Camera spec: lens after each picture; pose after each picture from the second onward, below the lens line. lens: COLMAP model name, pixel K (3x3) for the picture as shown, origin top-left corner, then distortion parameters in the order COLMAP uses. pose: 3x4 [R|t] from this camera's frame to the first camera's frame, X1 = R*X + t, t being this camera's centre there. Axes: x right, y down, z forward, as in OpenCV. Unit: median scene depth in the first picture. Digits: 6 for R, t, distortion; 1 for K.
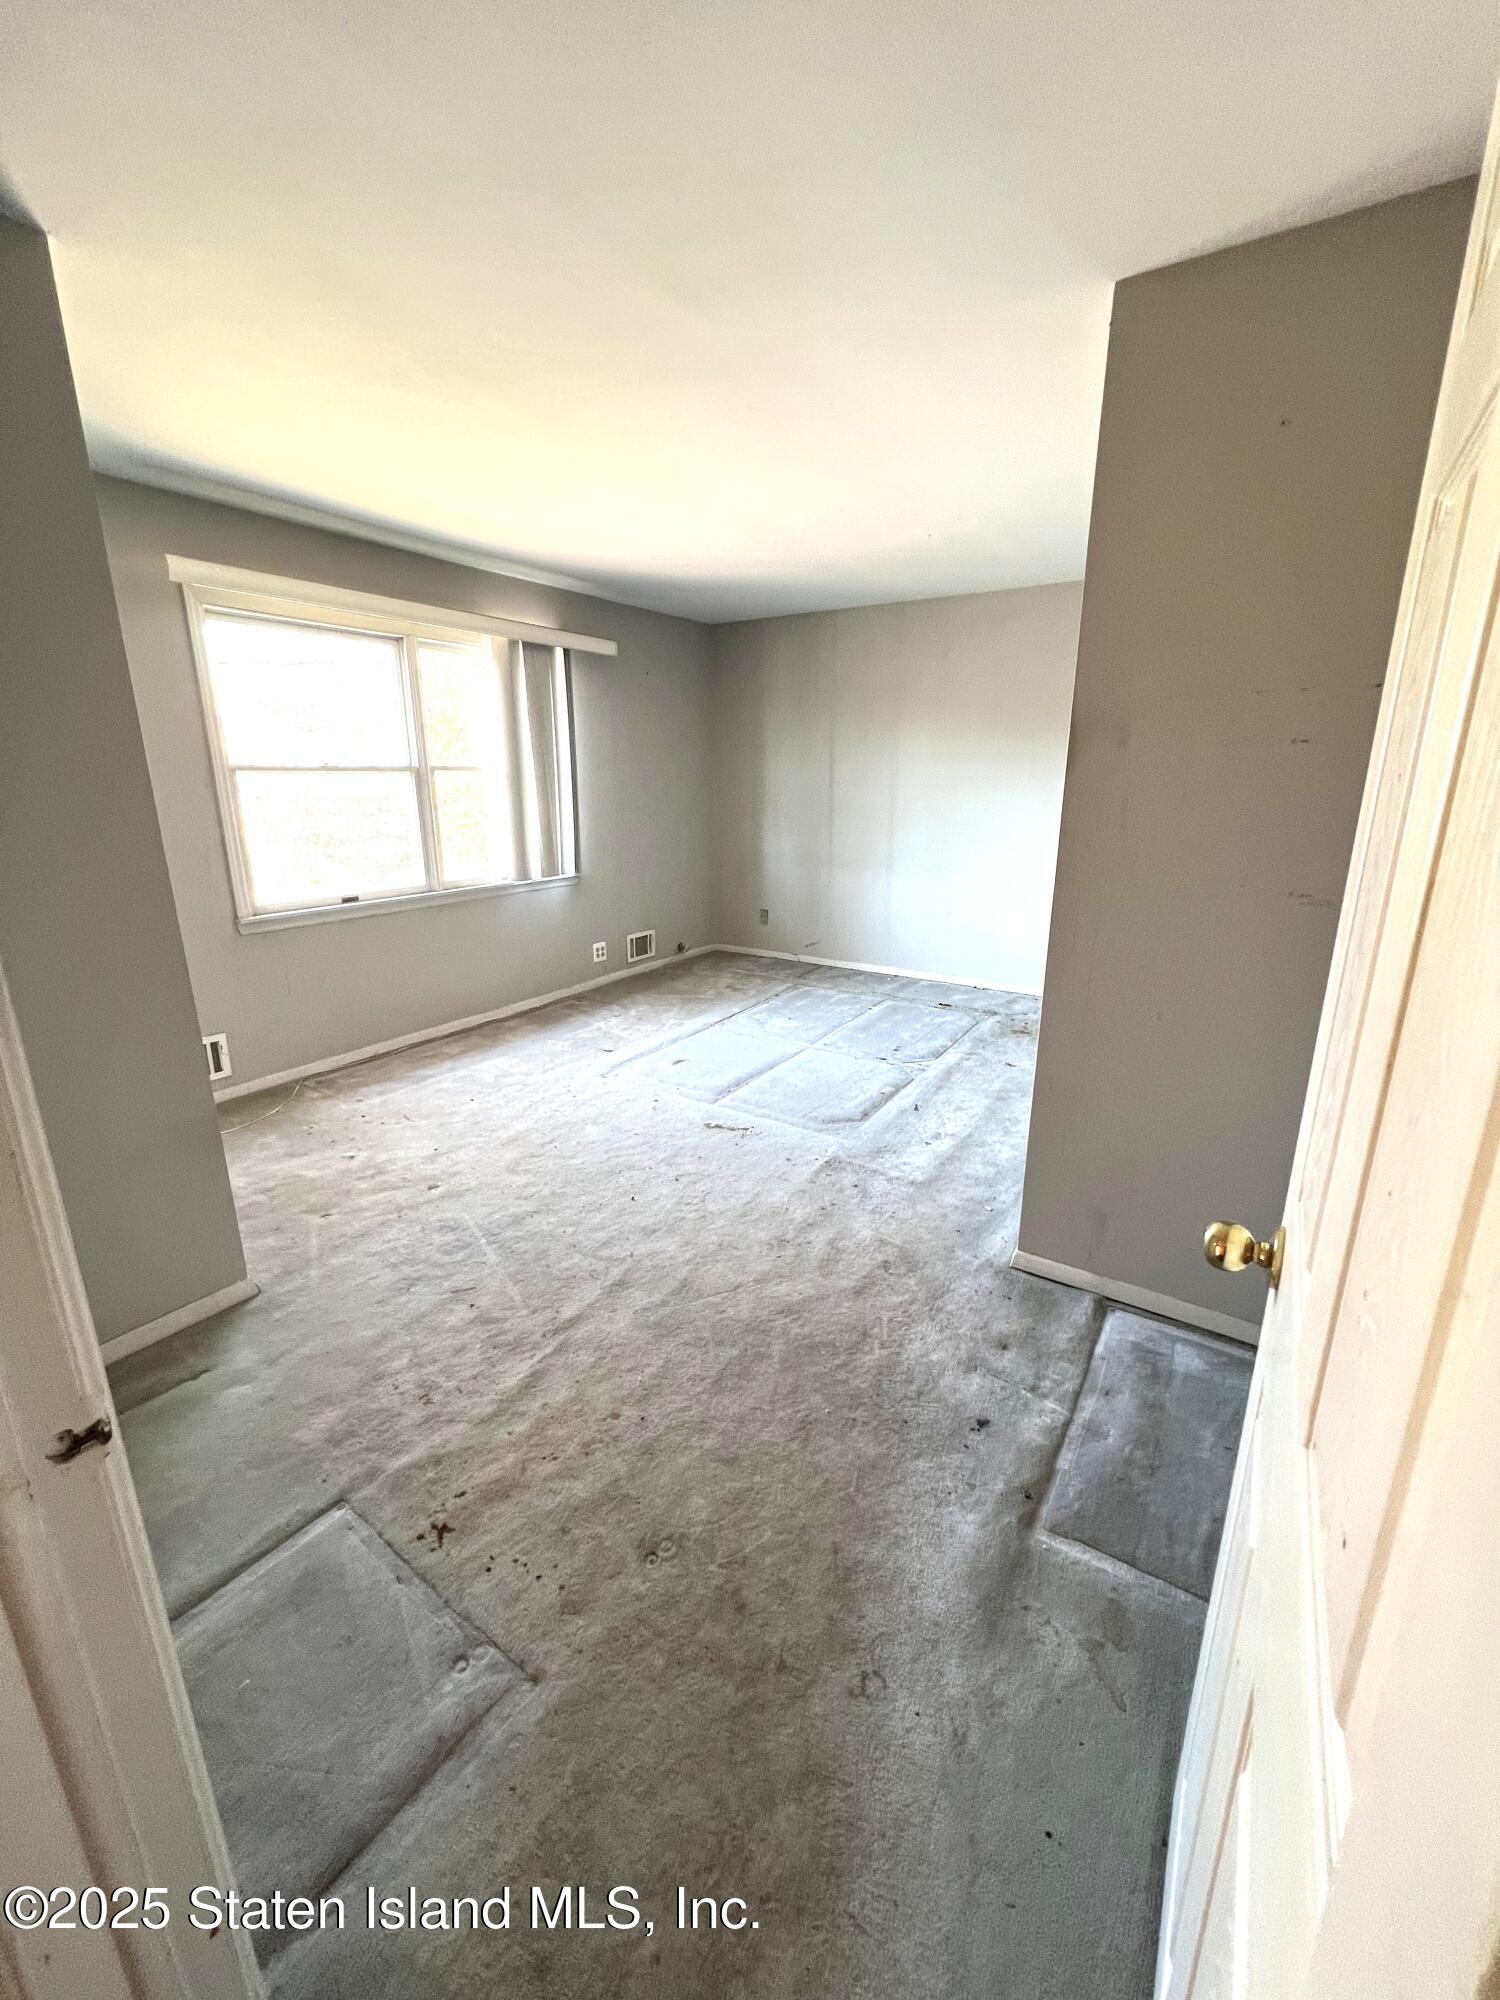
lens RADIAL K [[806.9, 0, 751.4], [0, 806.9, 999.5], [0, 0, 1]] dist [0.000660, 0.000245]
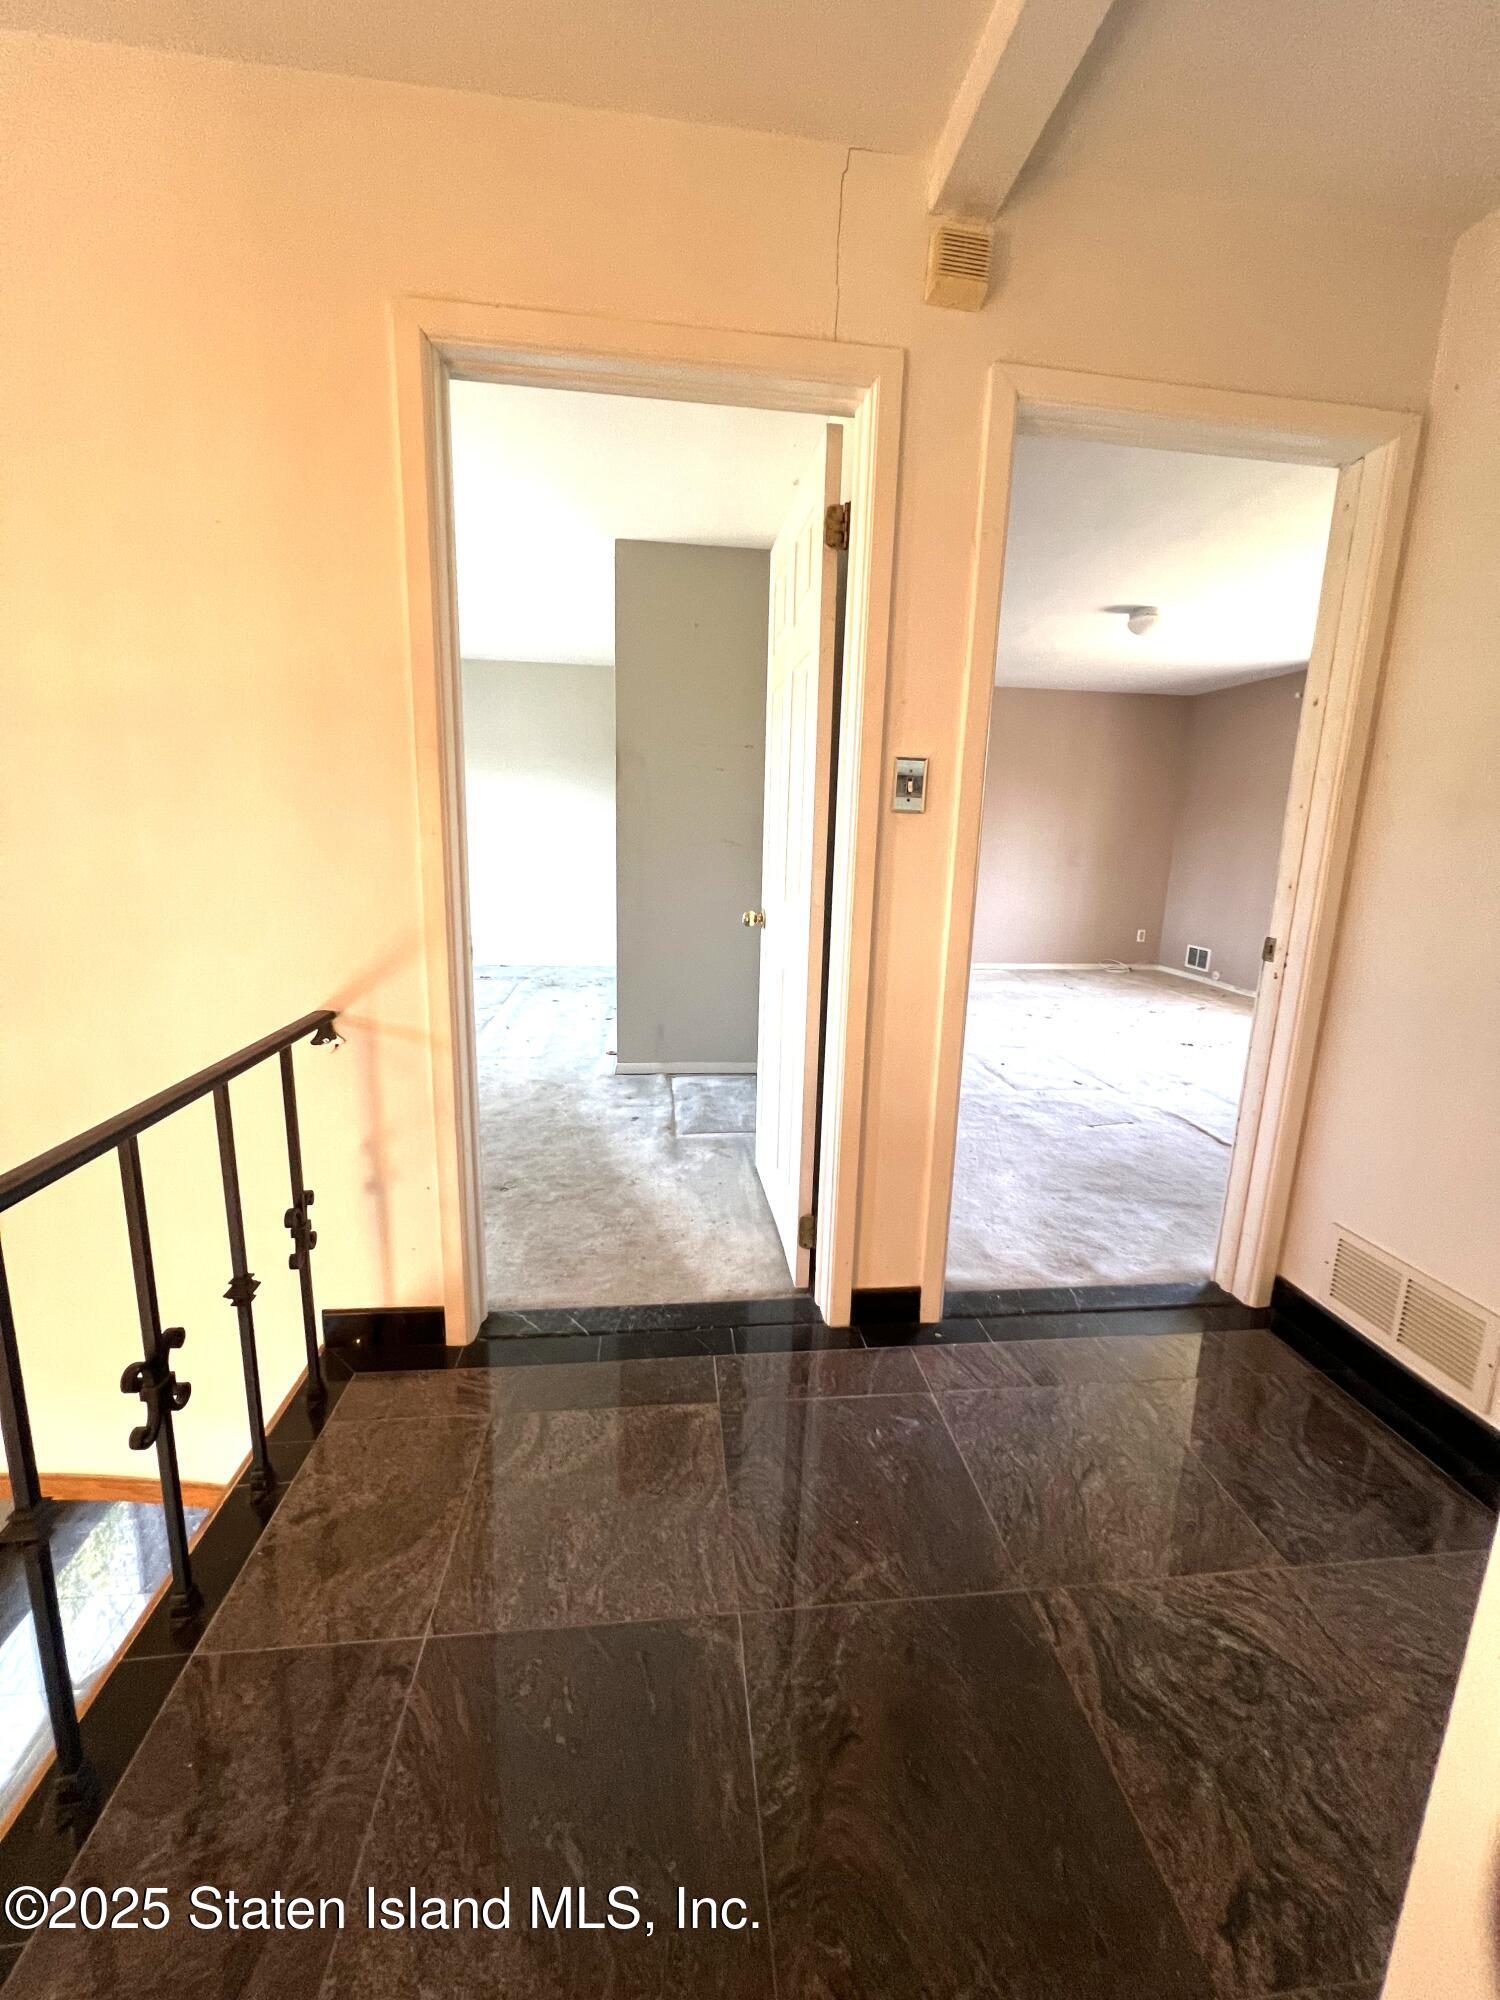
lens RADIAL K [[797.0, 0, 753.5], [0, 797.0, 996.8], [0, 0, 1]] dist [-0.000239, 0.000861]
pose [[0.772196, -0.108473, 0.626056, -0.435338], [0.143837, 0.989583, -0.005954, 0.208210], [-0.618889, 0.094648, 0.779755, -0.437557]]
